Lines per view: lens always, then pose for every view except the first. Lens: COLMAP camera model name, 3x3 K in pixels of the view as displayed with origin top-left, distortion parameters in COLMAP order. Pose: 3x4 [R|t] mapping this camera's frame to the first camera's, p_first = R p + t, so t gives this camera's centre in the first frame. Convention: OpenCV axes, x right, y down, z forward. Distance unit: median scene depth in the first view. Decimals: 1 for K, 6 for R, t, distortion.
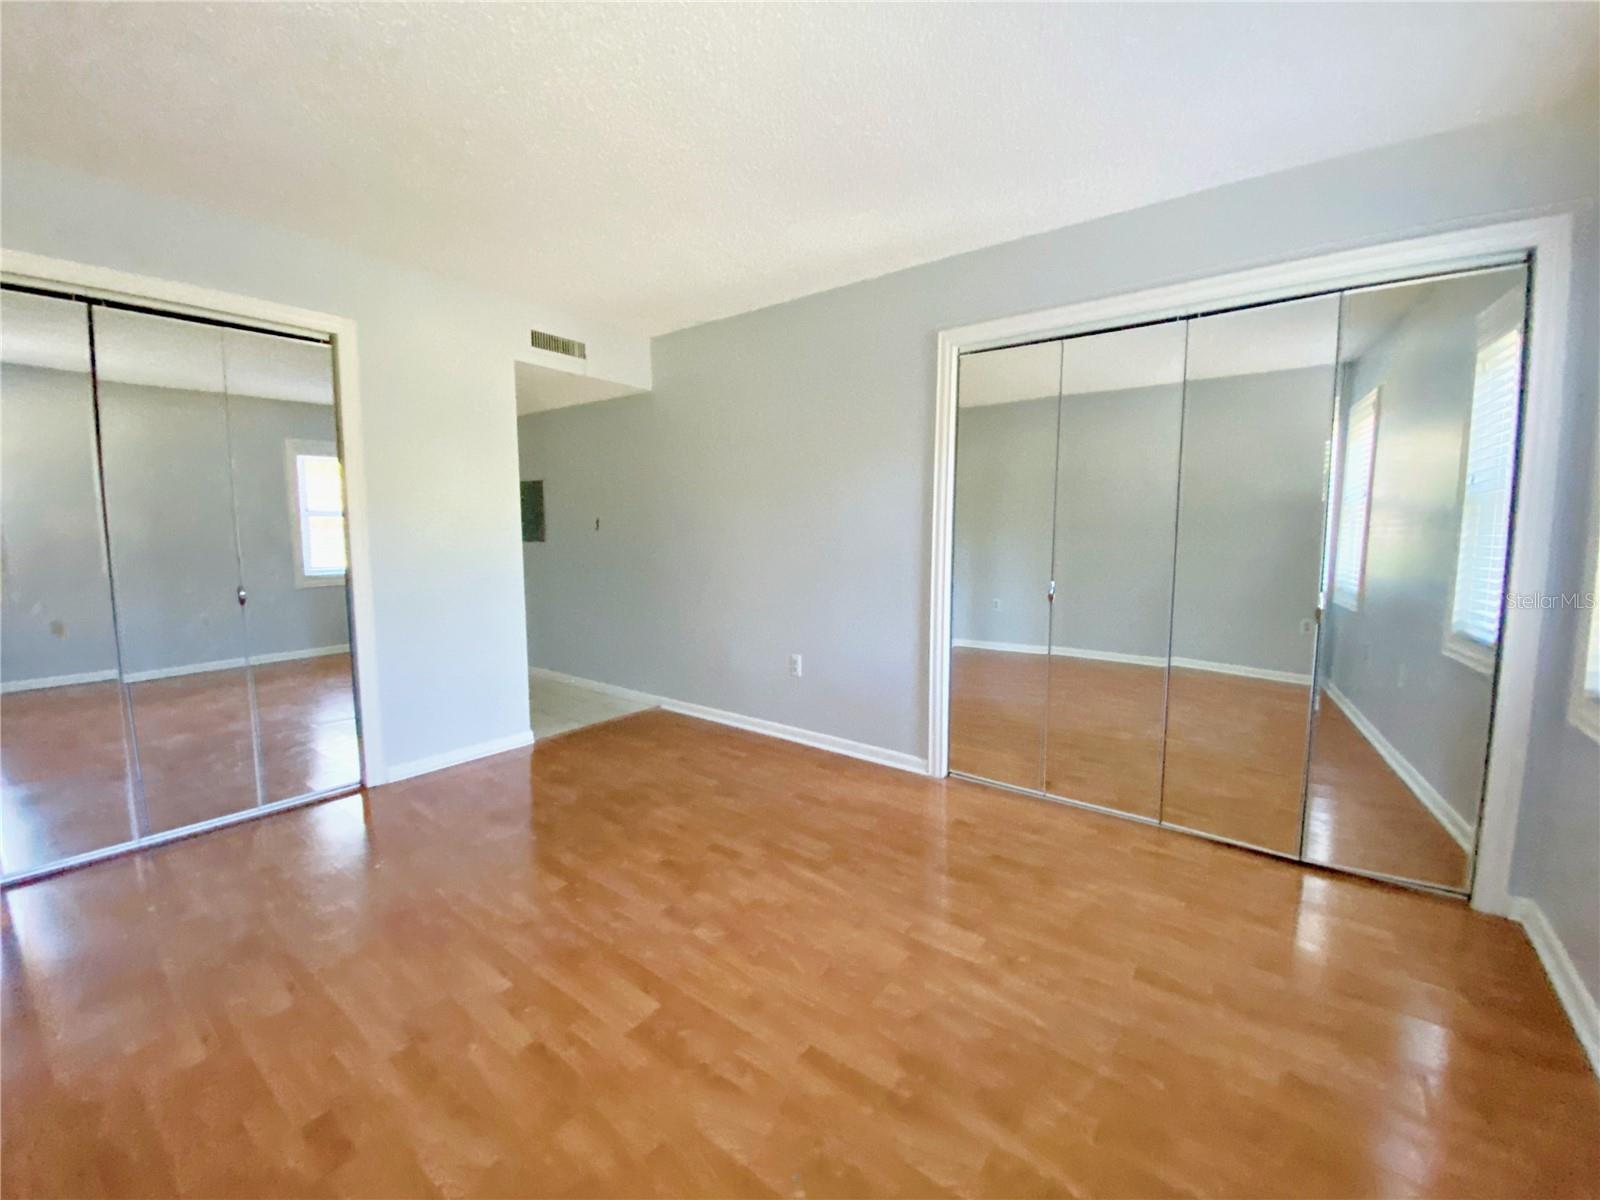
lens RADIAL K [[649.0, 0, 796.5], [0, 649.0, 595.1], [0, 0, 1]] dist [0.018737, -0.022618]
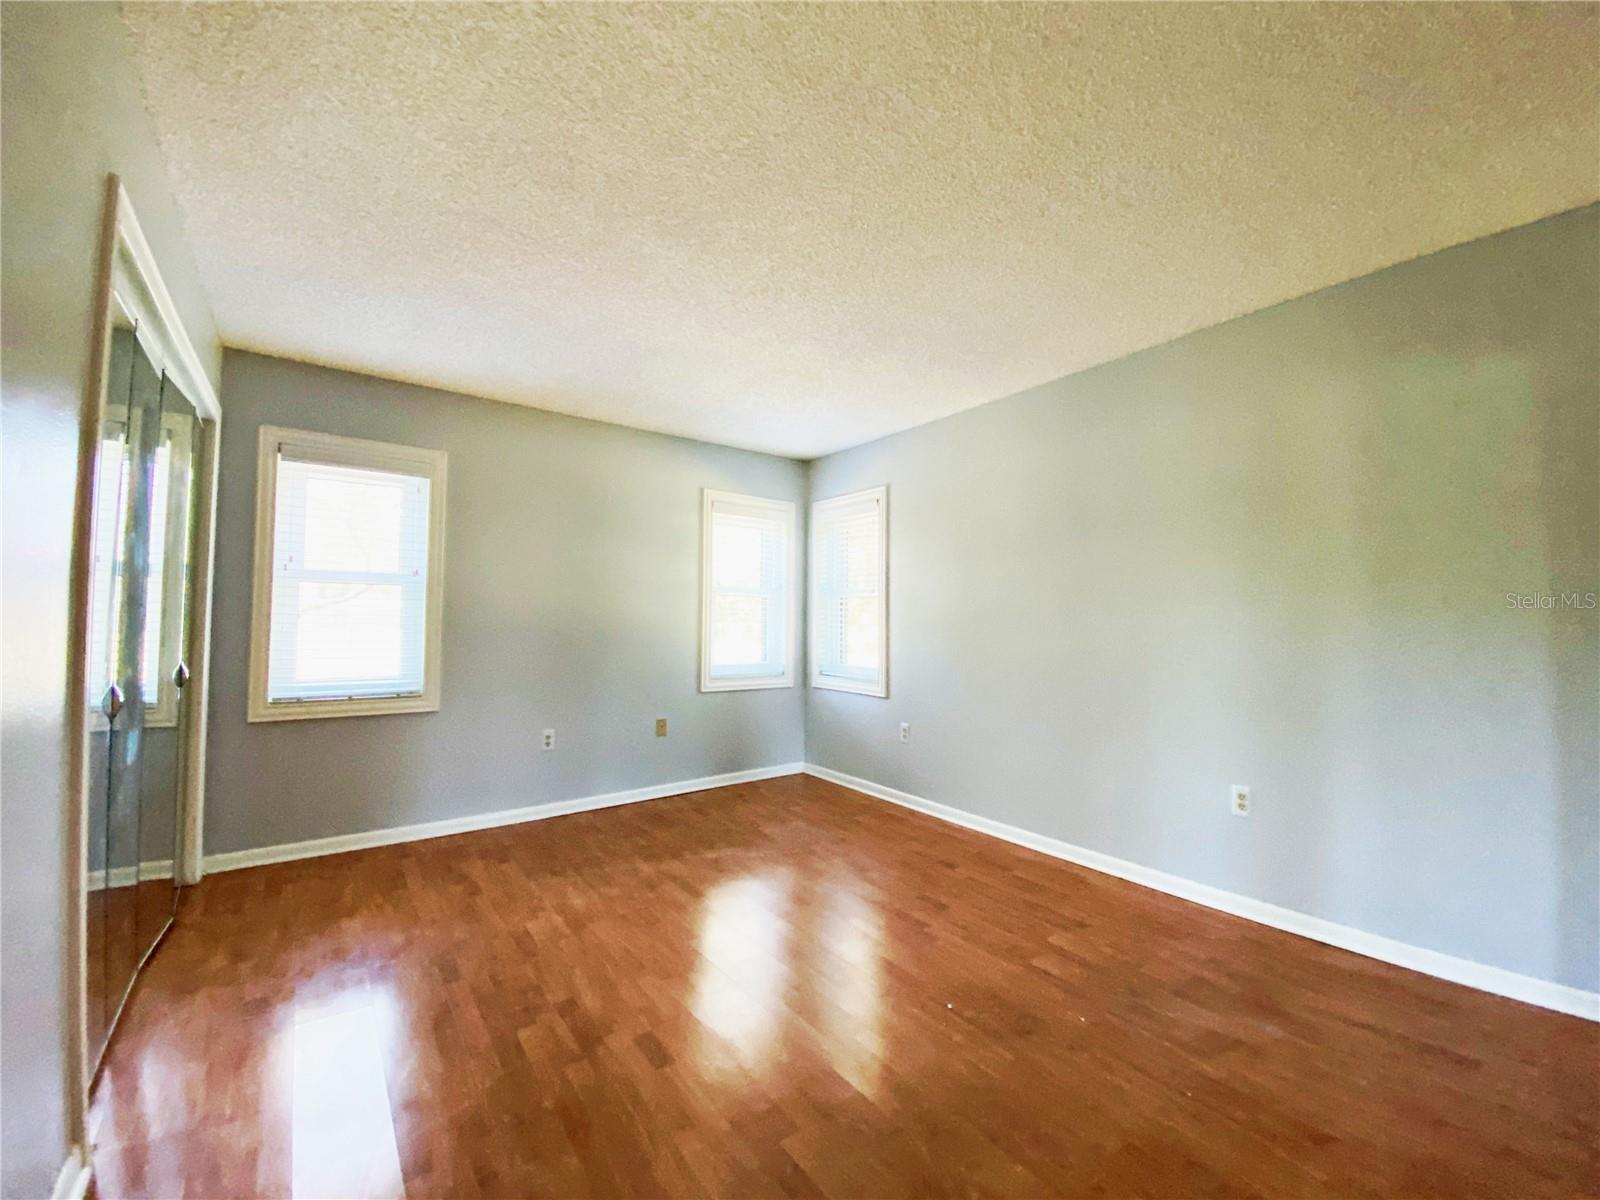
lens RADIAL K [[649.0, 0, 796.5], [0, 649.0, 595.1], [0, 0, 1]] dist [0.018737, -0.022618]
pose [[-0.962223, 0.005292, 0.272212, -0.666045], [0.019409, 0.998600, 0.049197, -0.201935], [-0.271571, 0.052622, -0.960979, 2.349028]]
